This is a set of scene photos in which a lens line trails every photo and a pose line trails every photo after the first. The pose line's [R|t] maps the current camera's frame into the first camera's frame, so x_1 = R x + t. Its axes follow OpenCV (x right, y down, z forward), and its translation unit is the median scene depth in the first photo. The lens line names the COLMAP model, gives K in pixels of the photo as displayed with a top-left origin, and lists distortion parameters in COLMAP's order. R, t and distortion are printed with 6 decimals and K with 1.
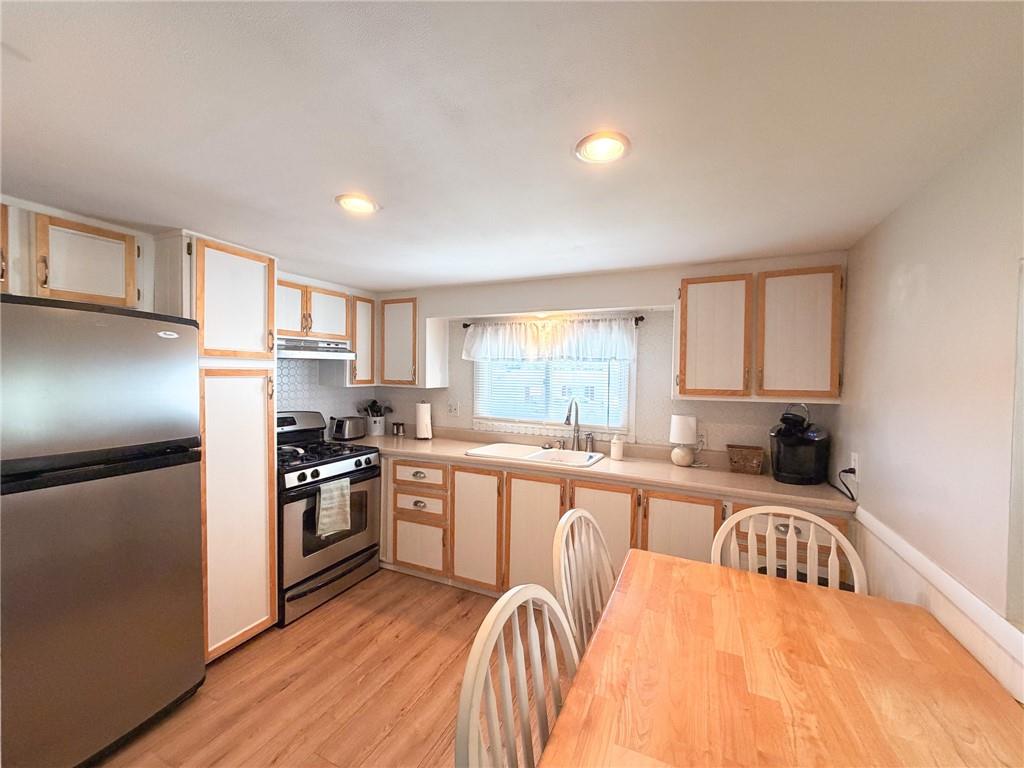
lens RADIAL K [[409.0, 0, 507.1], [0, 409.0, 382.4], [0, 0, 1]] dist [0.003337, -0.000769]
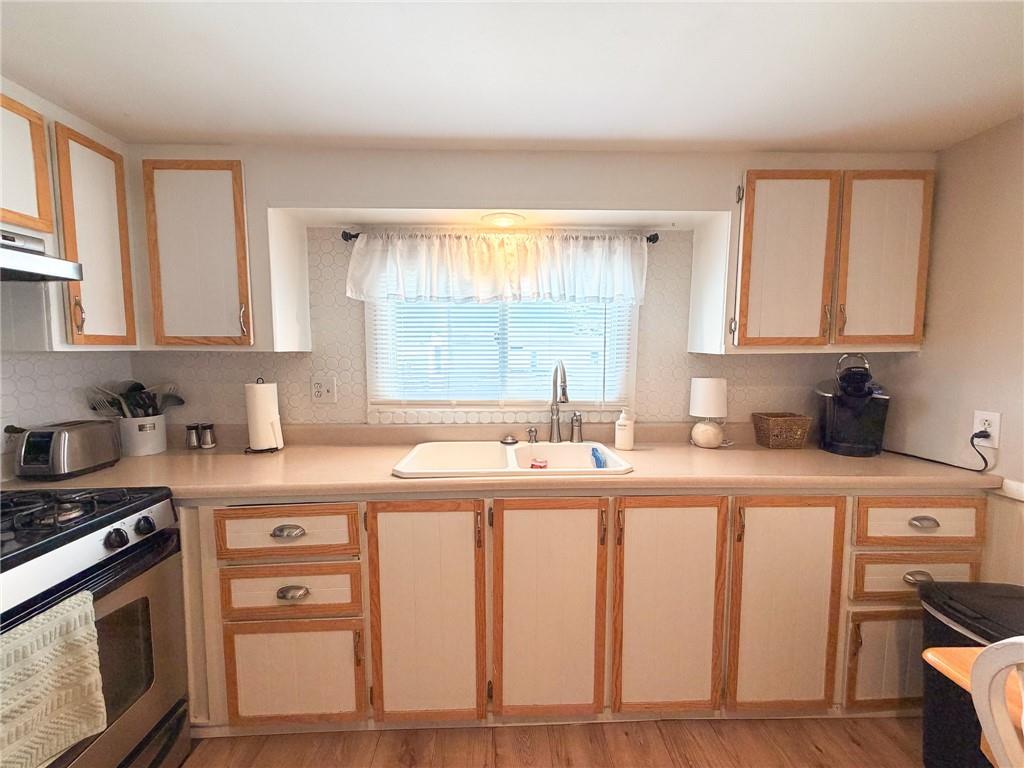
lens RADIAL K [[409.0, 0, 508.0], [0, 409.0, 382.9], [0, 0, 1]] dist [0.003337, -0.000769]
pose [[0.891344, -0.051043, 0.450444, -0.202024], [0.025961, 0.997758, 0.061690, 0.033718], [-0.452583, -0.043293, 0.890671, 0.496905]]
